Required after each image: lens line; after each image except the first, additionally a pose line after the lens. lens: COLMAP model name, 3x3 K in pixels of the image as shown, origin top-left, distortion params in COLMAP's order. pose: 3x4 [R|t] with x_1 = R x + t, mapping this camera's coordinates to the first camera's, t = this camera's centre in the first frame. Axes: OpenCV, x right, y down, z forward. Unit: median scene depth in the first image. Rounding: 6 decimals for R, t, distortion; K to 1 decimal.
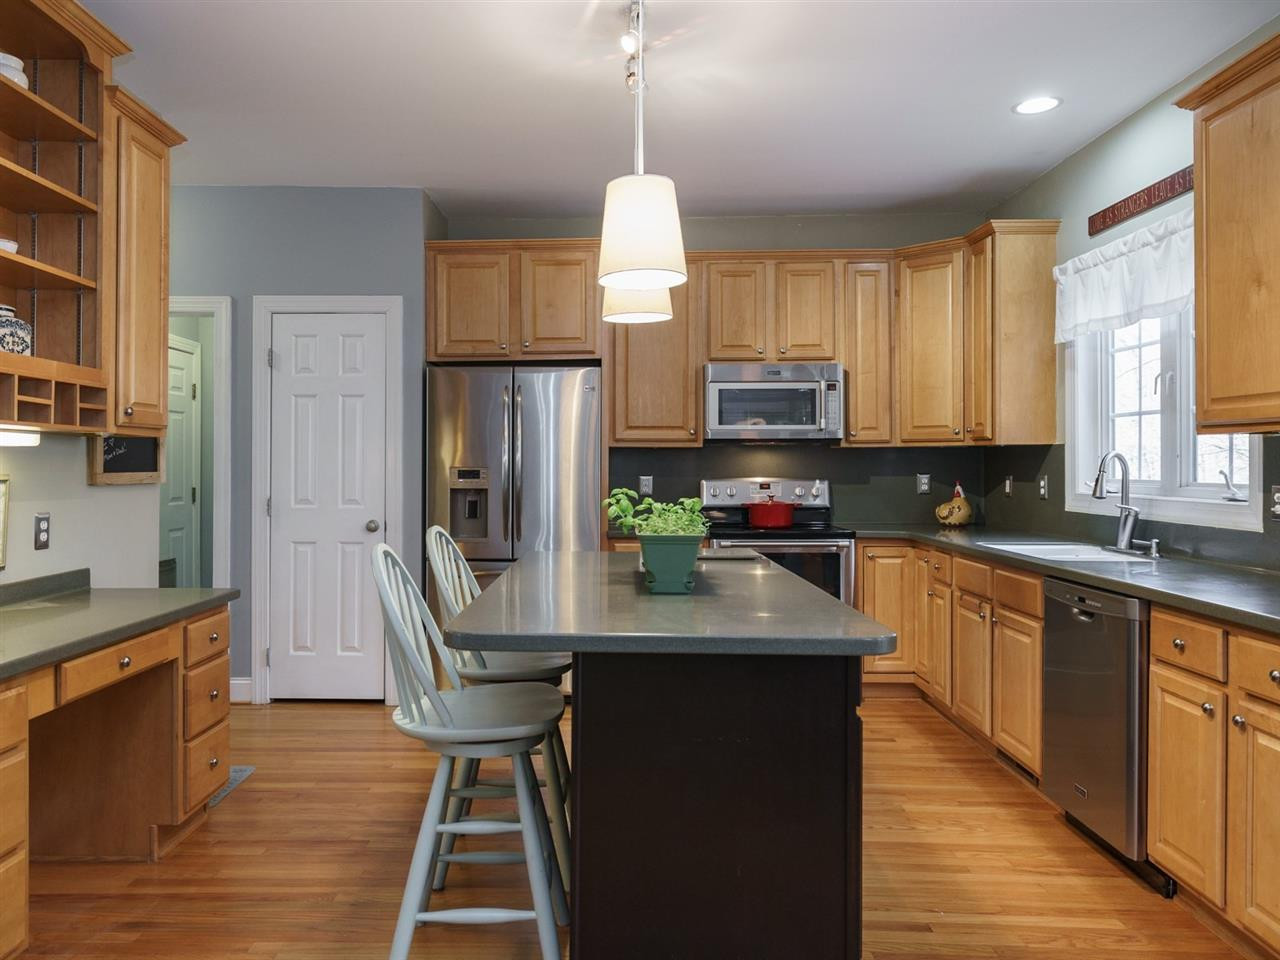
lens RADIAL K [[907.9, 0, 633.9], [0, 907.9, 470.4], [0, 0, 1]] dist [-0.004213, 0.005665]
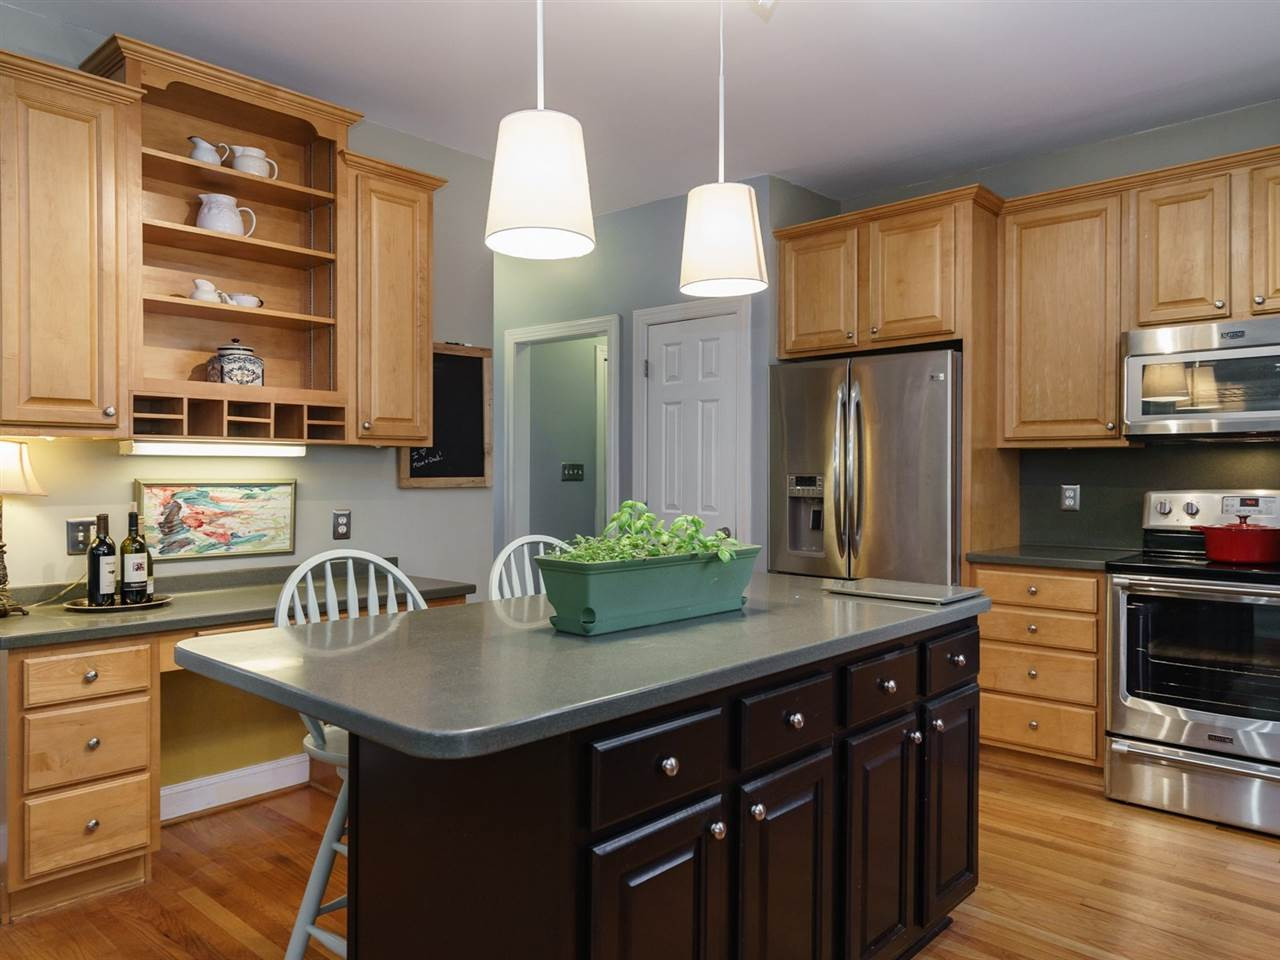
lens RADIAL K [[907.9, 0, 637.8], [0, 907.9, 484.4], [0, 0, 1]] dist [-0.004213, 0.005665]
pose [[0.747584, 0.010177, -0.664089, 0.288045], [-0.003450, 0.999929, 0.011441, -0.002174], [0.664158, -0.006262, 0.747566, 0.210403]]
